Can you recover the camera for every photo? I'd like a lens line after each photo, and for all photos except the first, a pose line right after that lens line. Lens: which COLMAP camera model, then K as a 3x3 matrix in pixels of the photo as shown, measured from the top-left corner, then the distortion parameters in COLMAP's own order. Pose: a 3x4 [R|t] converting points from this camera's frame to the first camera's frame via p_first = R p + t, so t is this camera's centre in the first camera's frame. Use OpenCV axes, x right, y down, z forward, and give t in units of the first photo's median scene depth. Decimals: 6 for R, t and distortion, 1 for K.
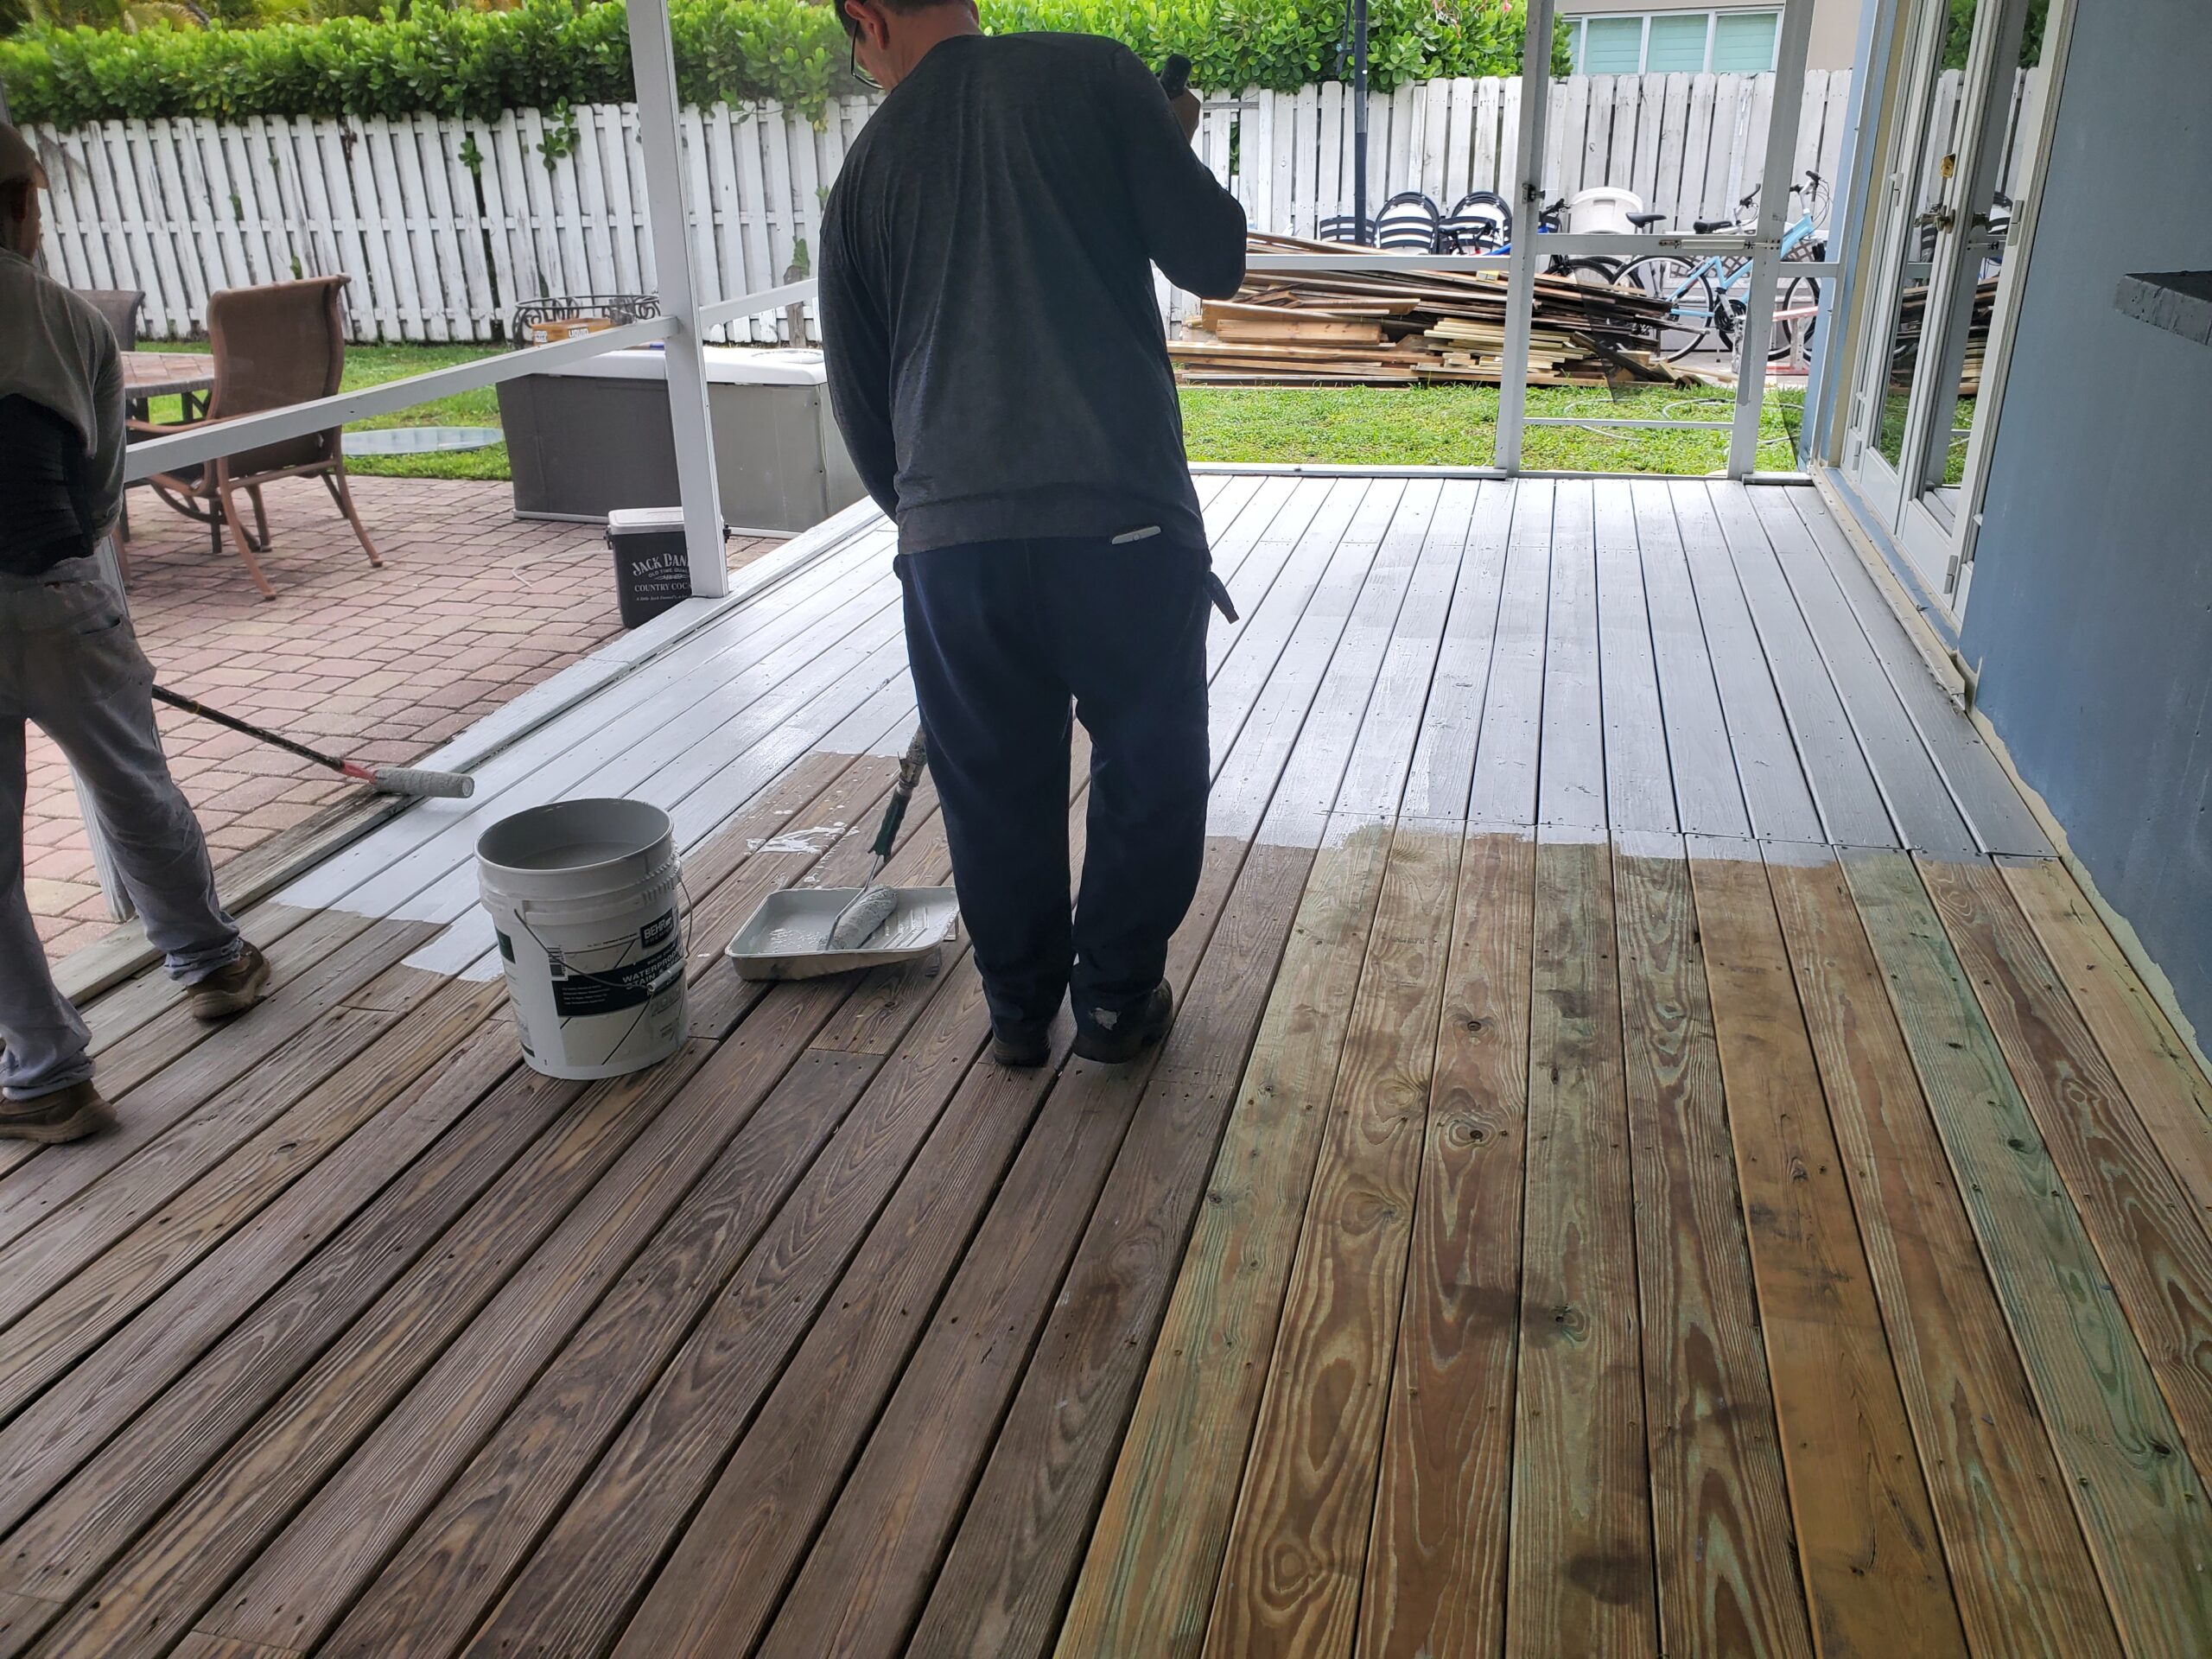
lens RADIAL K [[1647.1, 0, 1106.0], [0, 1647.1, 829.5], [0, 0, 1]] dist [-0.051100, 0.002362]
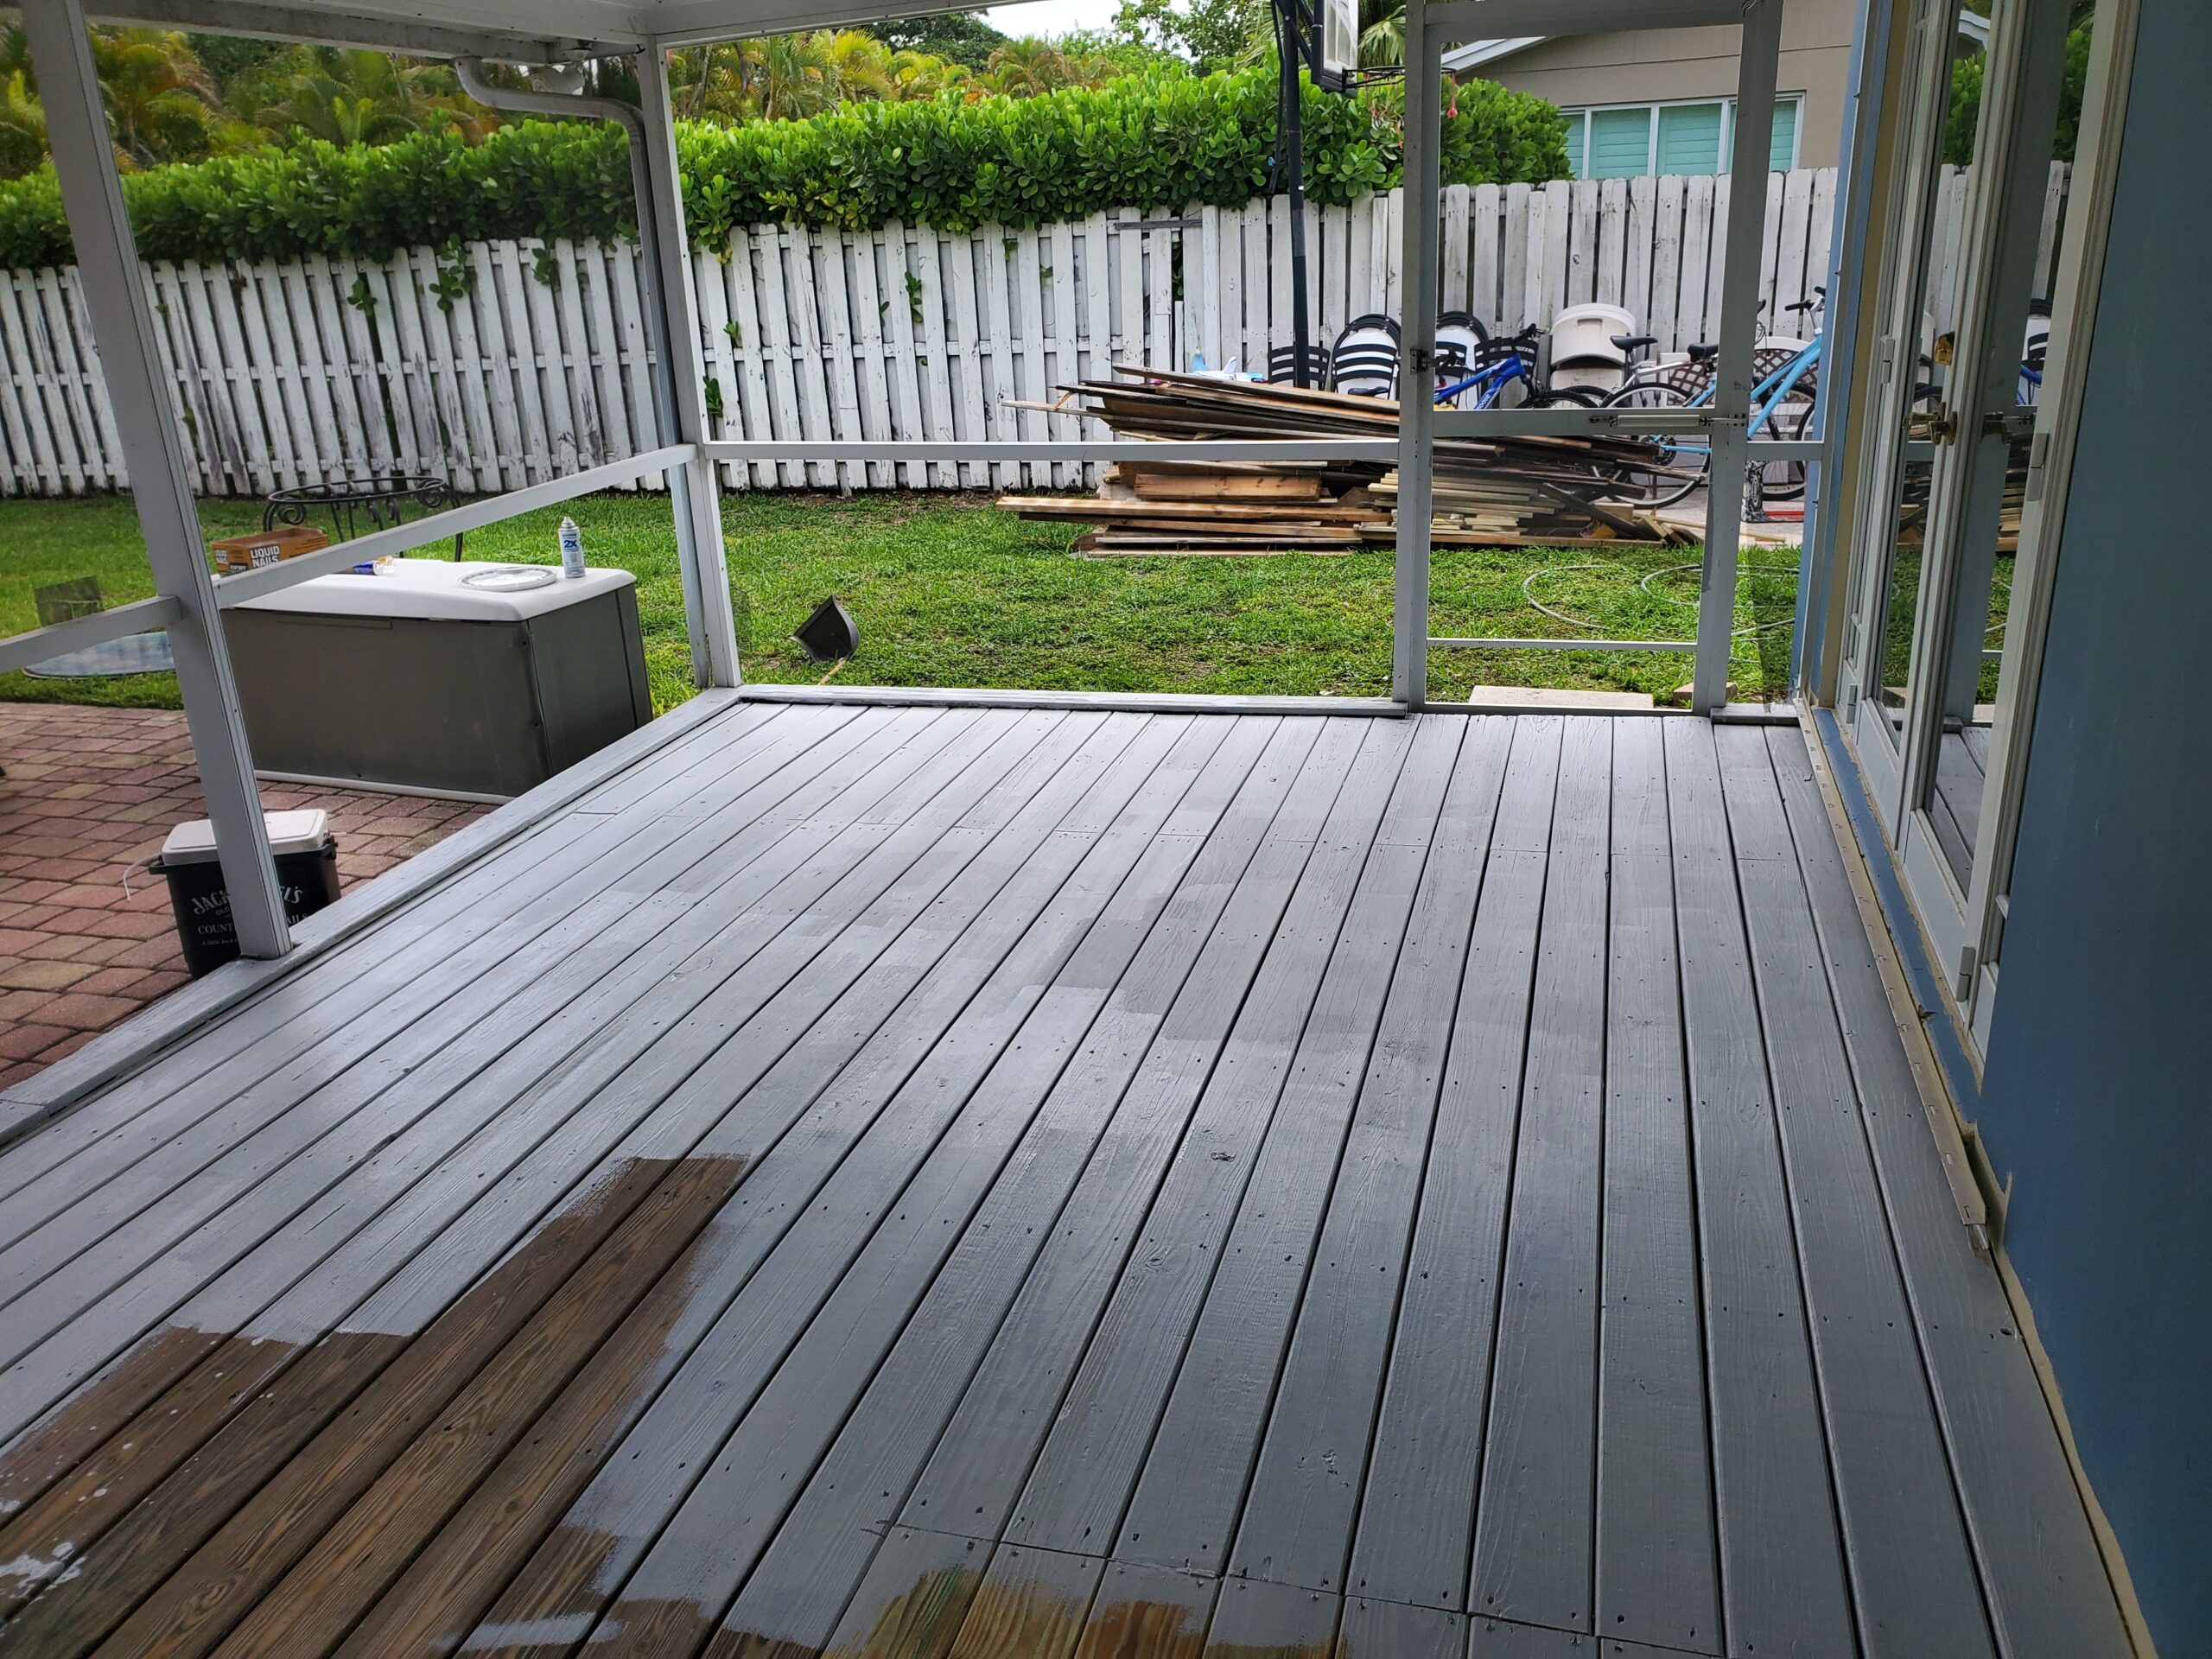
lens RADIAL K [[1676.3, 0, 1106.0], [0, 1676.3, 829.5], [0, 0, 1]] dist [-0.054668, -0.004298]
pose [[0.999386, -0.016362, -0.030974, 0.060543], [0.014538, 0.998198, -0.058211, -0.056144], [0.031870, 0.057725, 0.997824, 0.099464]]
